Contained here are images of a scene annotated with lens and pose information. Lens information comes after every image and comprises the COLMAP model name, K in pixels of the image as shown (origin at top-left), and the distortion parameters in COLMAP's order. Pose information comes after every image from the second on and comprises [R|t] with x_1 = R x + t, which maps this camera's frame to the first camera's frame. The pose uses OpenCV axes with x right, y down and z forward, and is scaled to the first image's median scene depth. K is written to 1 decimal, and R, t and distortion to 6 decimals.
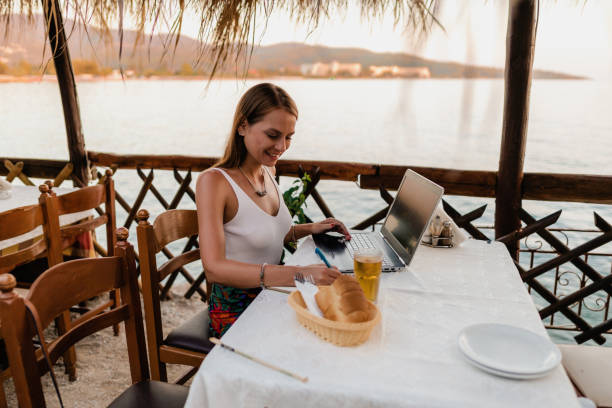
lens RADIAL K [[498.8, 0, 305.9], [0, 498.8, 237.5], [0, 0, 1]] dist [0.001575, 0.000290]
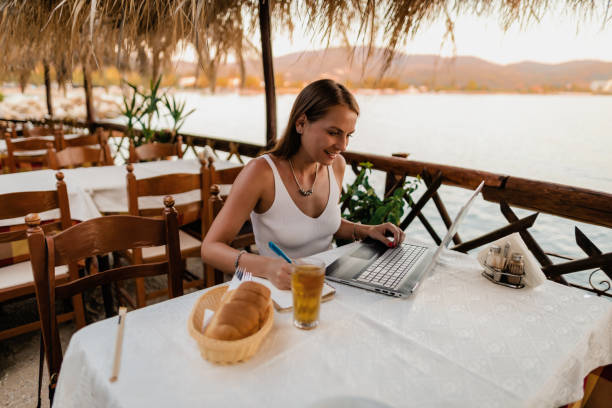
lens RADIAL K [[421.1, 0, 307.0], [0, 421.1, 202.9], [0, 0, 1]] dist [0.000111, 0.003094]
pose [[0.830406, 0.152865, -0.535779, 0.269043], [-0.181274, 0.983433, -0.000370, -0.038626], [0.526846, 0.097430, 0.844358, 0.211118]]
